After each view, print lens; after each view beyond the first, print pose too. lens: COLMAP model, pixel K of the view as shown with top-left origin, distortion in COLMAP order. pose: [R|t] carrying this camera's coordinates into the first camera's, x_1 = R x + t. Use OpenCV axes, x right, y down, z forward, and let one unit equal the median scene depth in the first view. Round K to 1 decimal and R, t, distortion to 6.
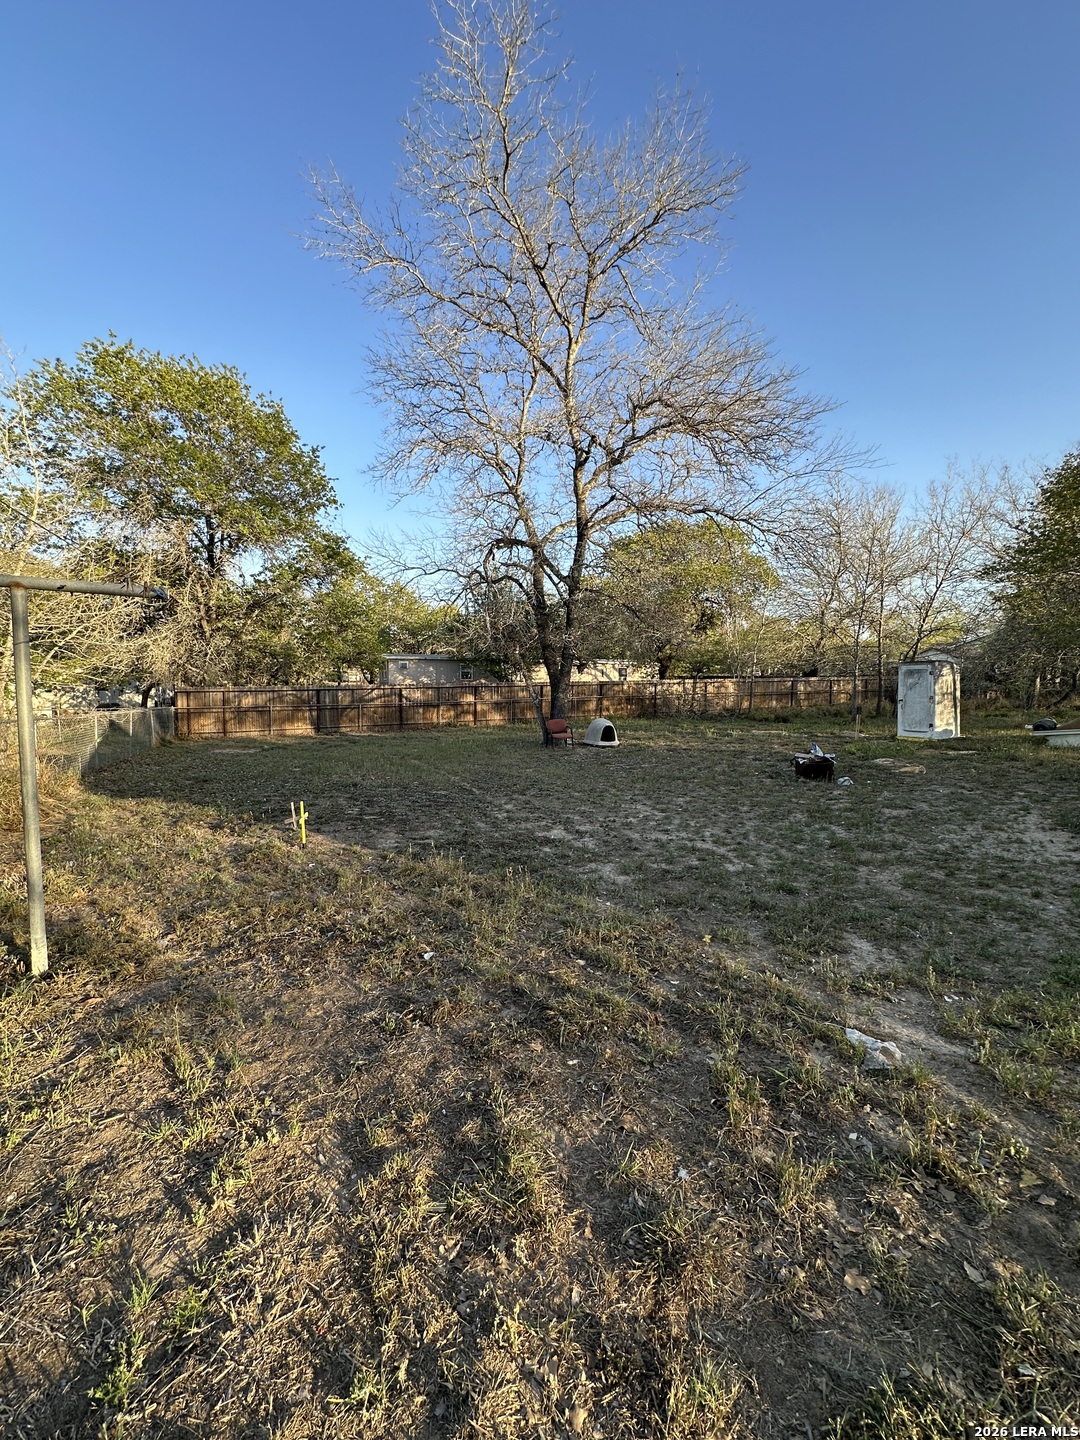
lens RADIAL K [[575.7, 0, 542.8], [0, 575.7, 719.9], [0, 0, 1]] dist [-0.003184, 0.000692]
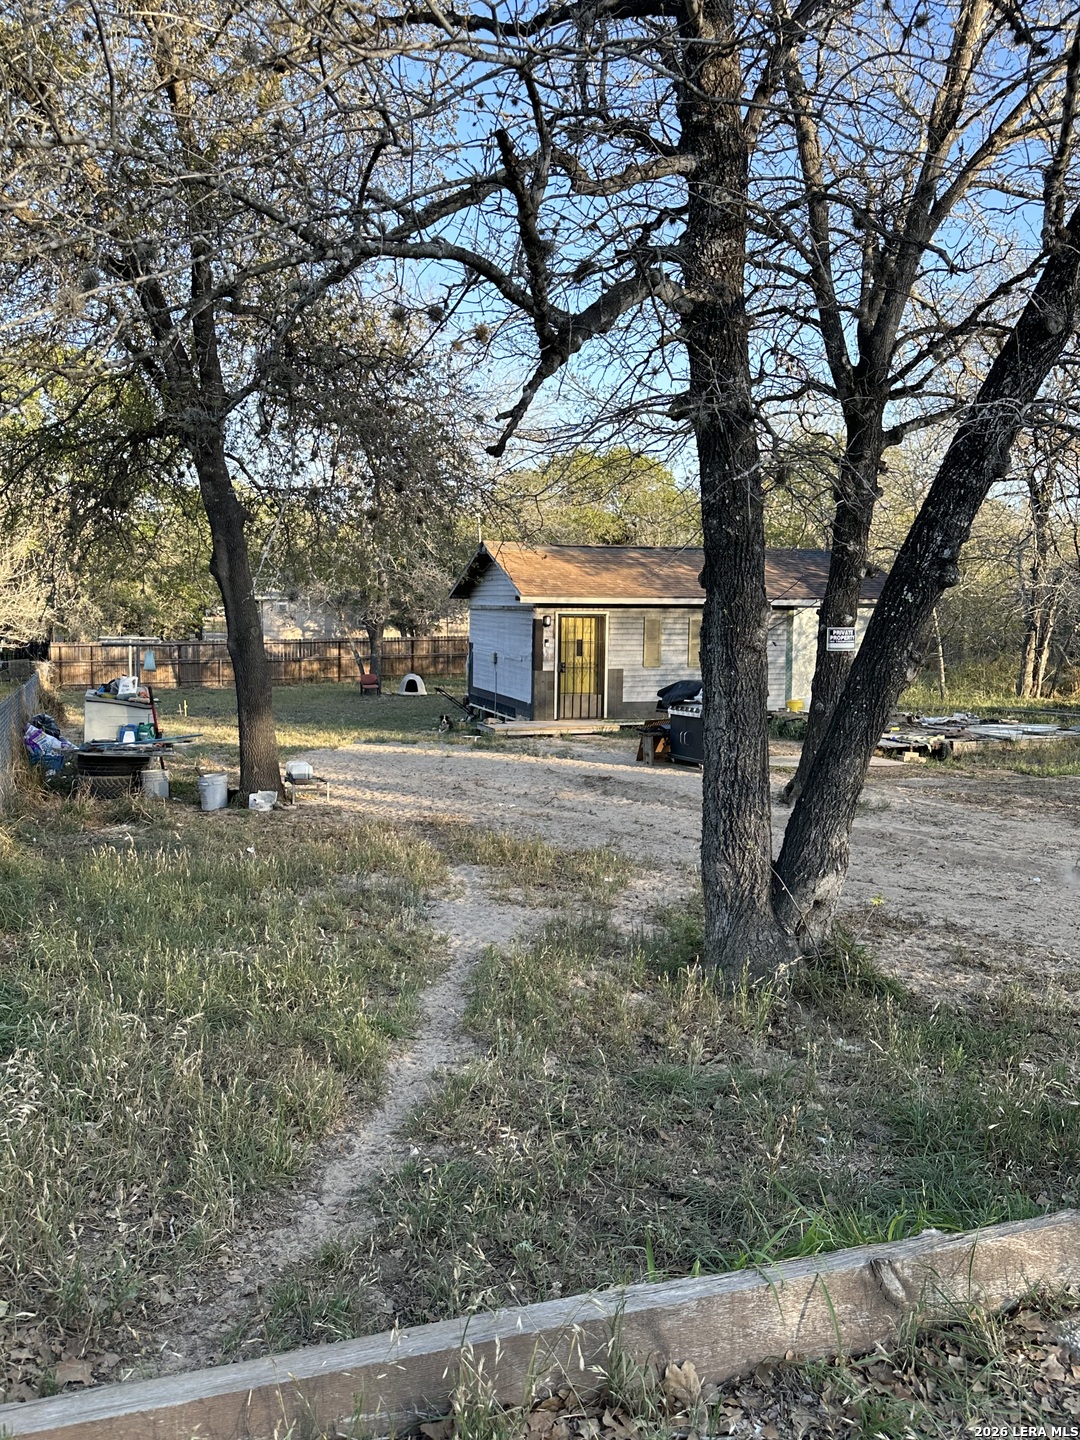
lens RADIAL K [[1195.0, 0, 540.0], [0, 1195.0, 720.0], [0, 0, 1]] dist [-0.000453, -0.000640]
pose [[0.998068, 0.011136, -0.061122, 0.405182], [-0.009402, 0.999547, 0.028586, 0.015609], [0.061413, -0.027956, 0.997721, -1.153256]]
